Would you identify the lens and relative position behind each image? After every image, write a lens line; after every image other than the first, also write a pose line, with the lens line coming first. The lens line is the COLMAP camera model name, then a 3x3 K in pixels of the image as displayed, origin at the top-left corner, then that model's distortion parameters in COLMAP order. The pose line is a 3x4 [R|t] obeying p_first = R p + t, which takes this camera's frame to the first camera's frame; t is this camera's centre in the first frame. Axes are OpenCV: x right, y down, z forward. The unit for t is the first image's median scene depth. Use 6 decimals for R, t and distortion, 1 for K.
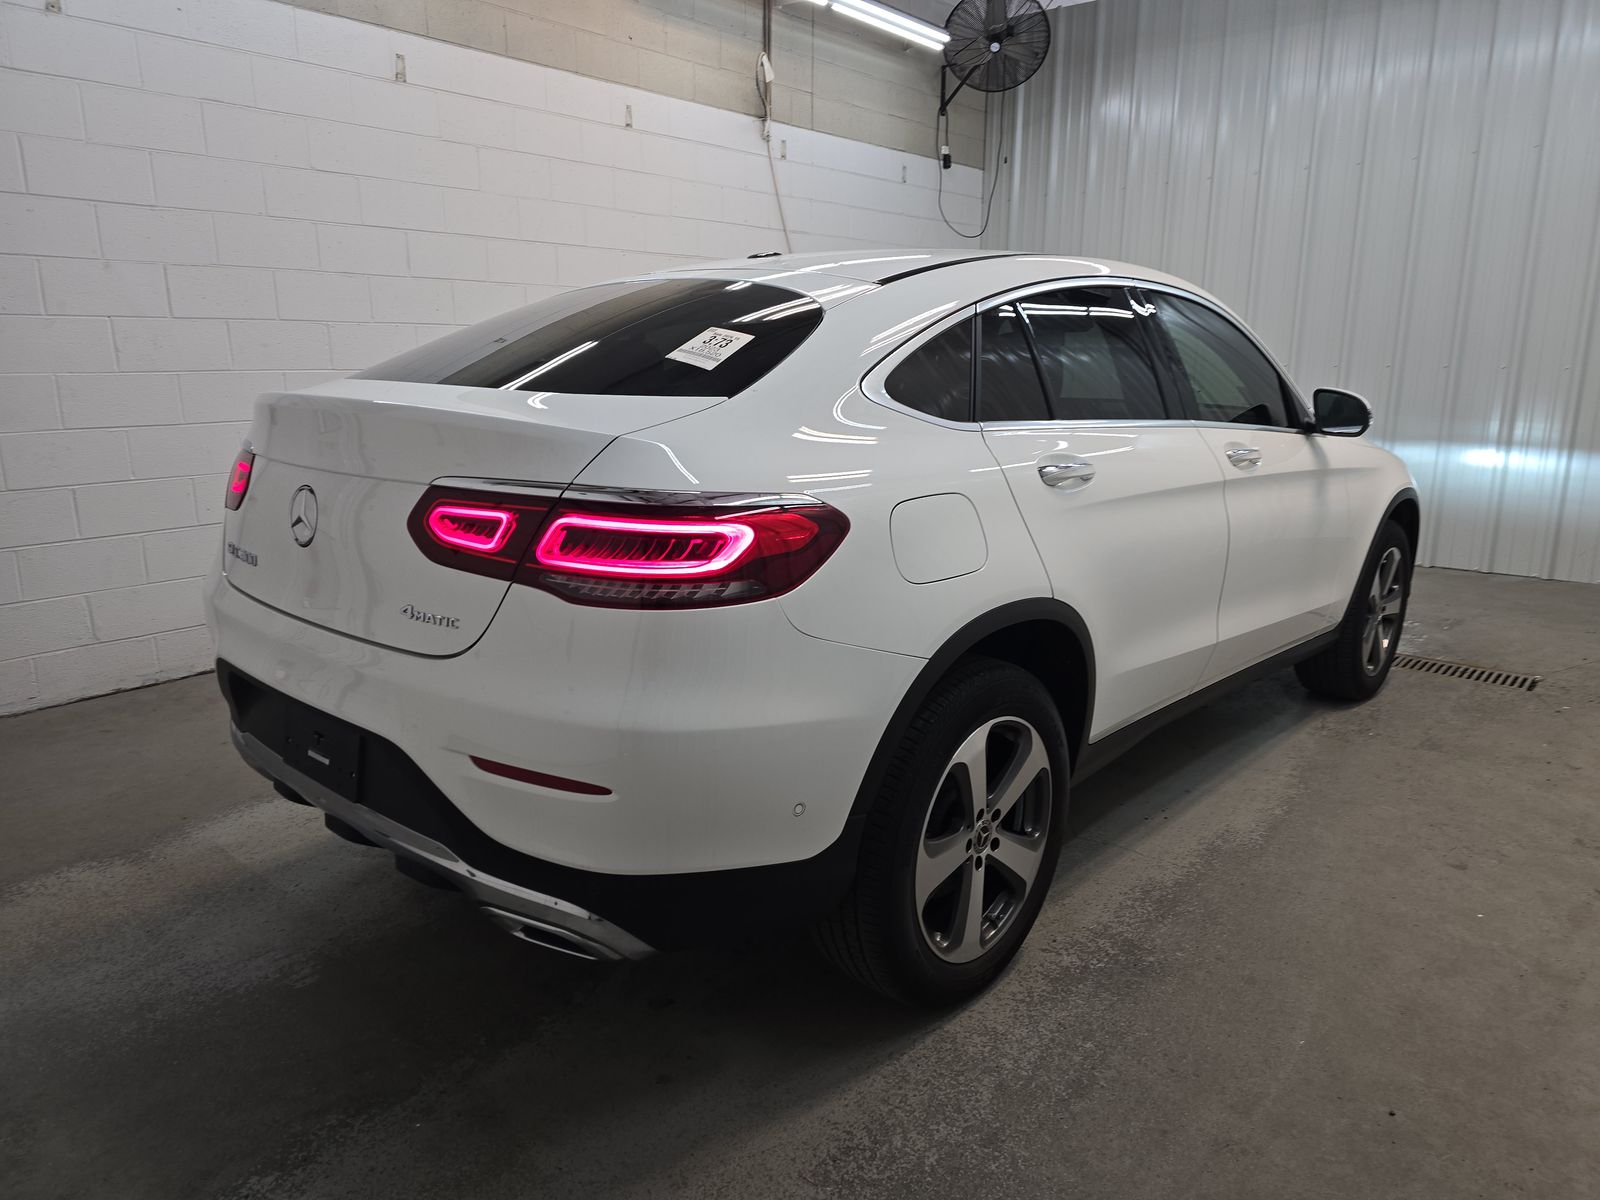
lens RADIAL K [[1064.9, 0, 792.1], [0, 1064.9, 591.6], [0, 0, 1]] dist [0.028596, -0.015795]
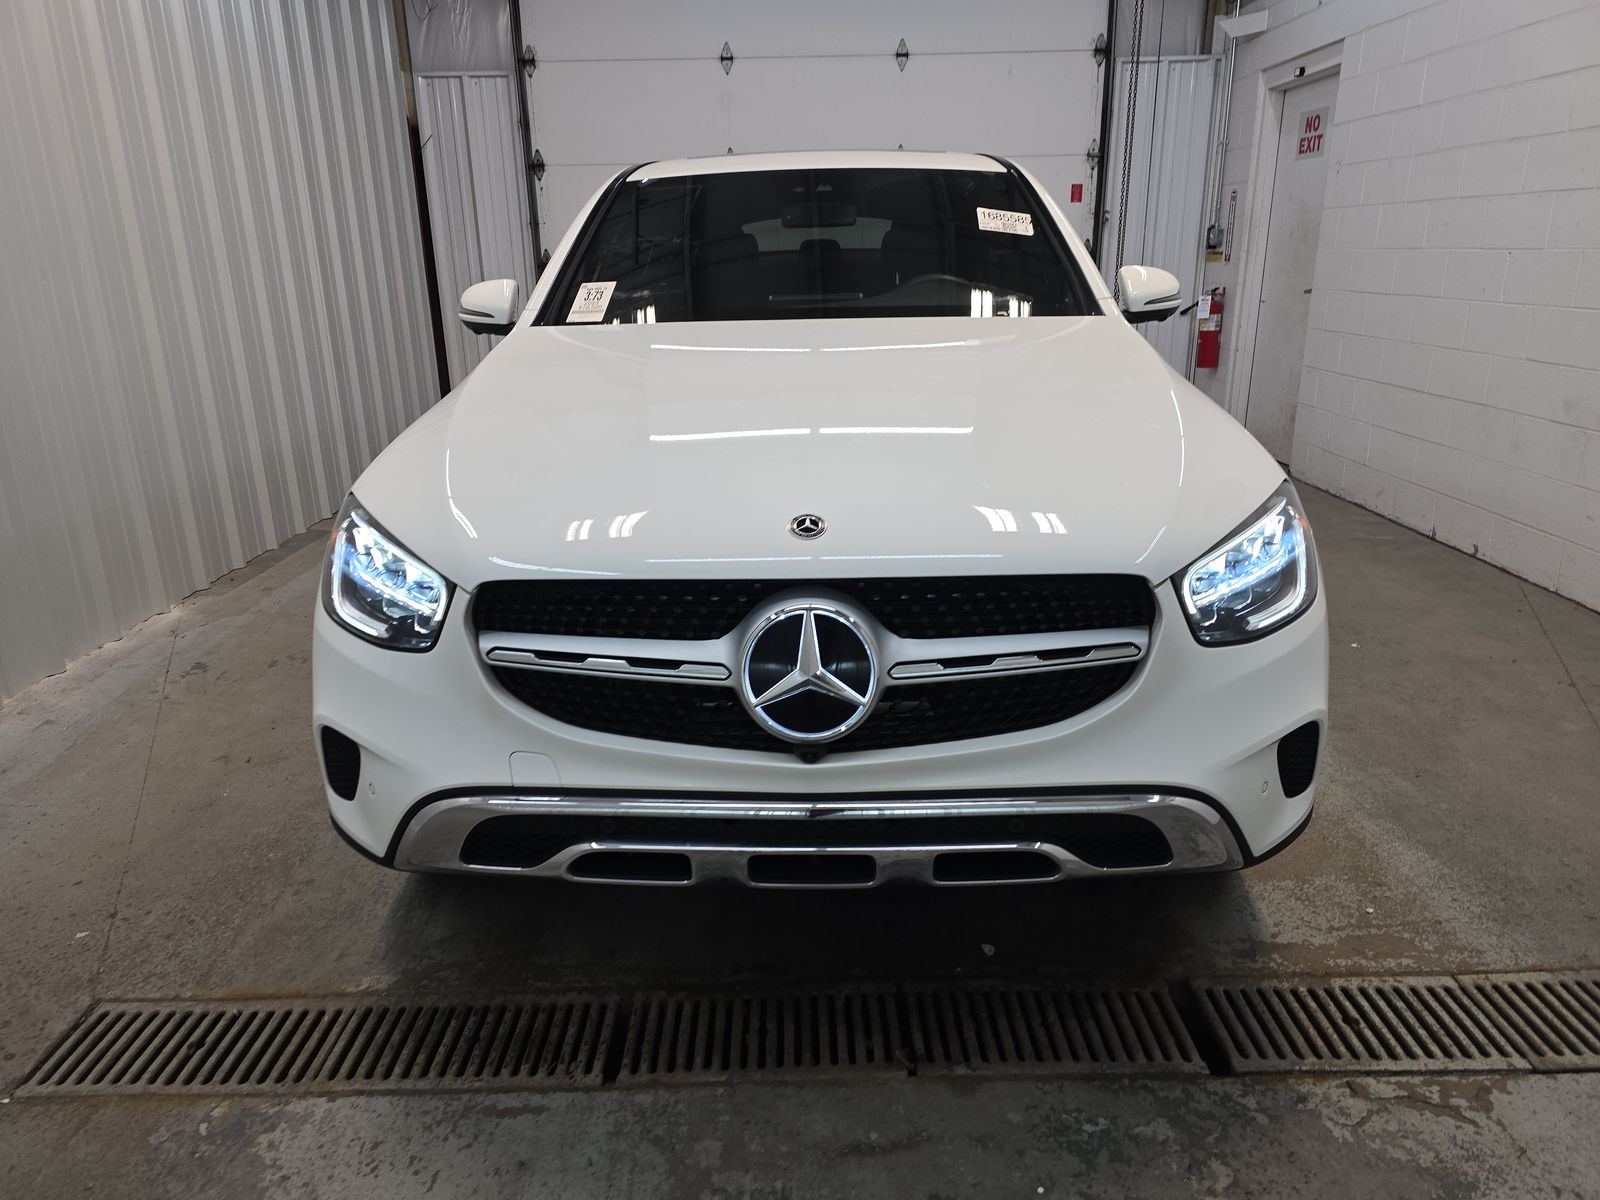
lens RADIAL K [[1064.9, 0, 792.0], [0, 1064.9, 600.1], [0, 0, 1]] dist [0.028596, -0.015795]
pose [[-0.754138, 0.206747, -0.623323, 0.829259], [-0.135894, 0.879479, 0.456124, -0.345790], [0.642502, 0.428687, -0.635153, 1.632636]]
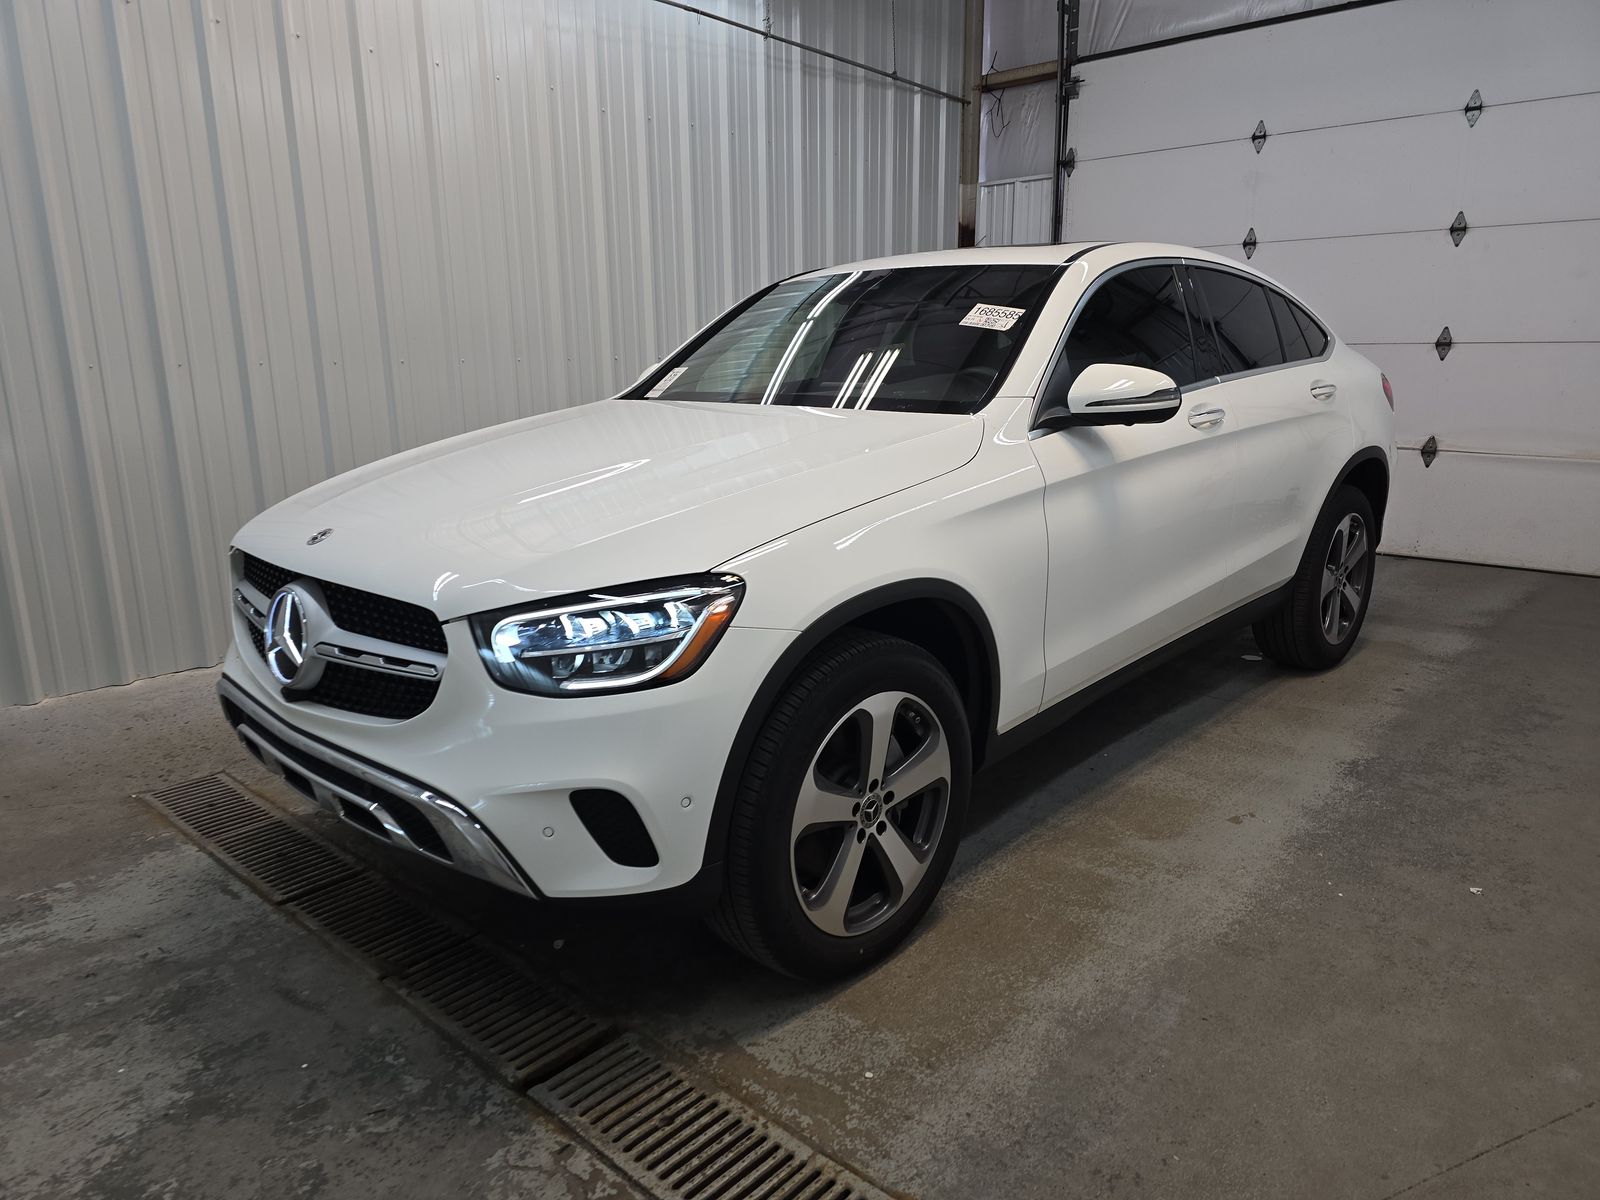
lens RADIAL K [[1064.9, 0, 804.8], [0, 1064.9, 595.8], [0, 0, 1]] dist [0.028596, -0.015795]
pose [[-0.999864, -0.002881, 0.016223, 0.302164], [0.004589, 0.896942, 0.442125, -0.413478], [-0.015824, 0.442140, -0.896807, 1.894627]]
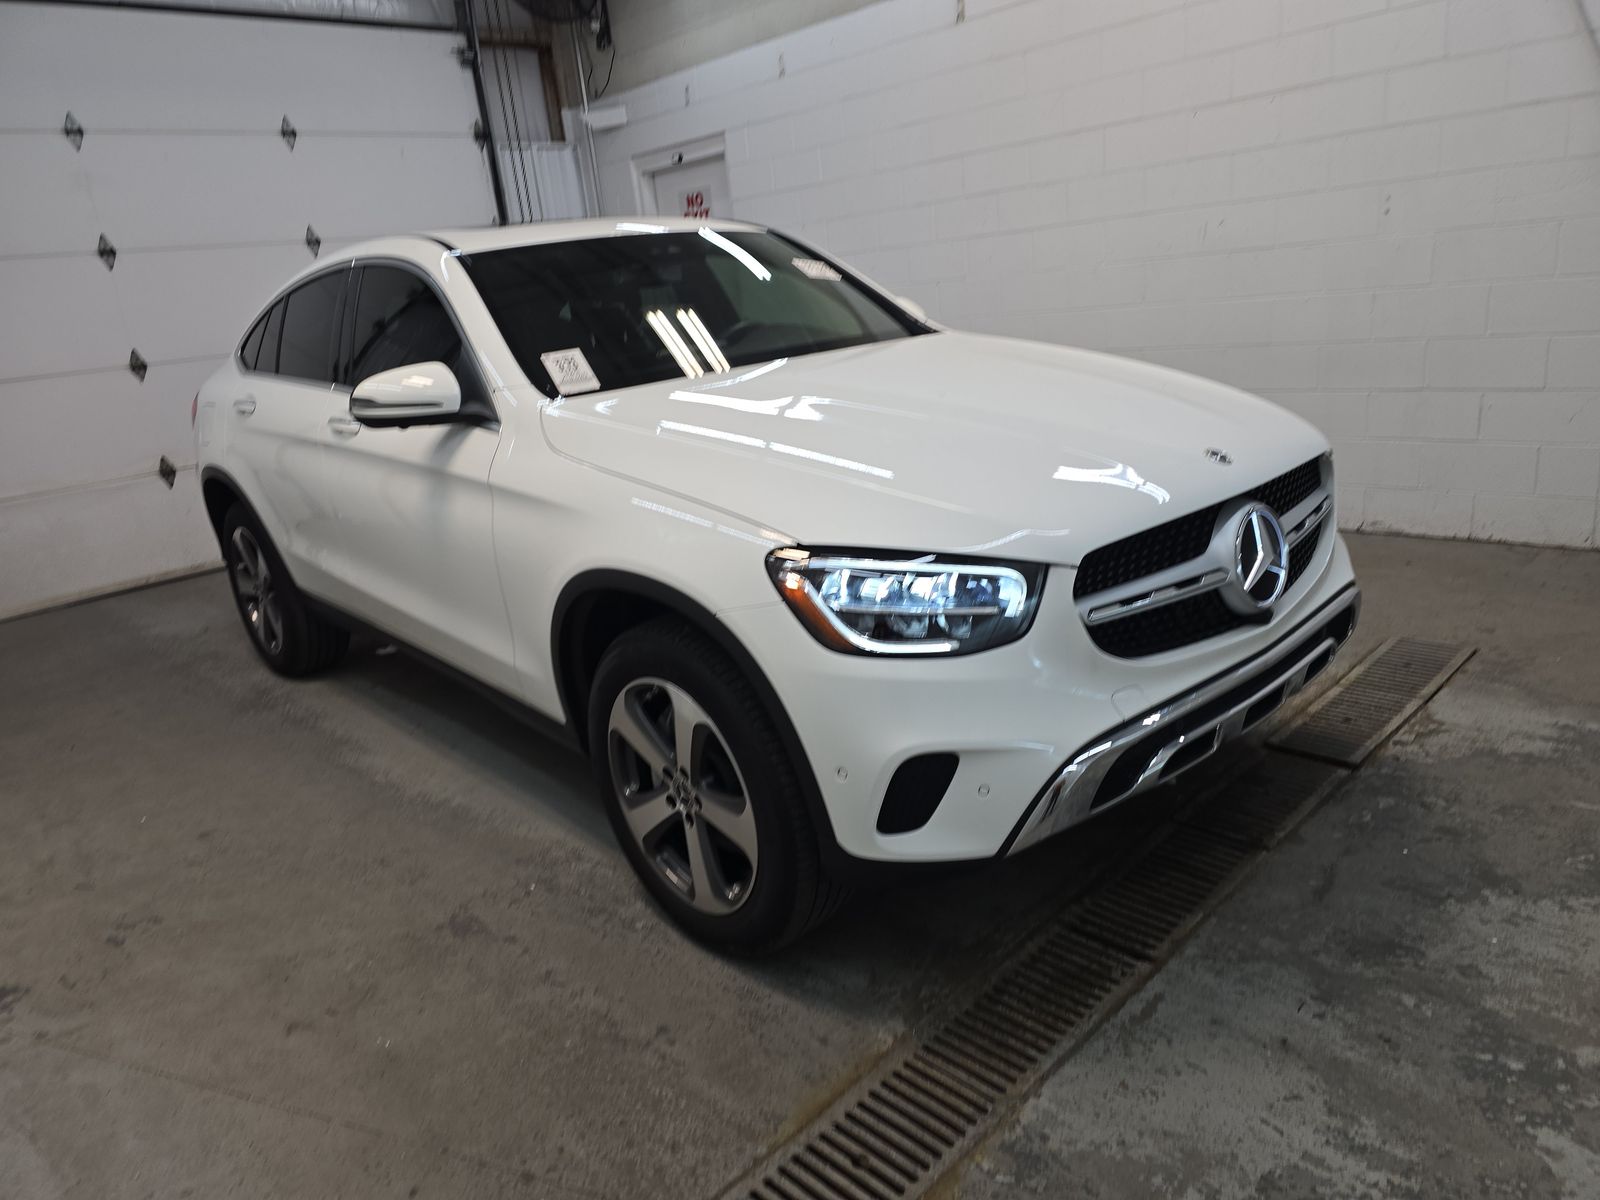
lens RADIAL K [[1064.9, 0, 791.7], [0, 1064.9, 609.3], [0, 0, 1]] dist [0.028596, -0.015795]
pose [[-0.093180, 0.293788, -0.951318, 1.129578], [-0.117389, 0.945569, 0.303510, -0.255517], [0.988705, 0.139956, -0.053620, 1.197720]]
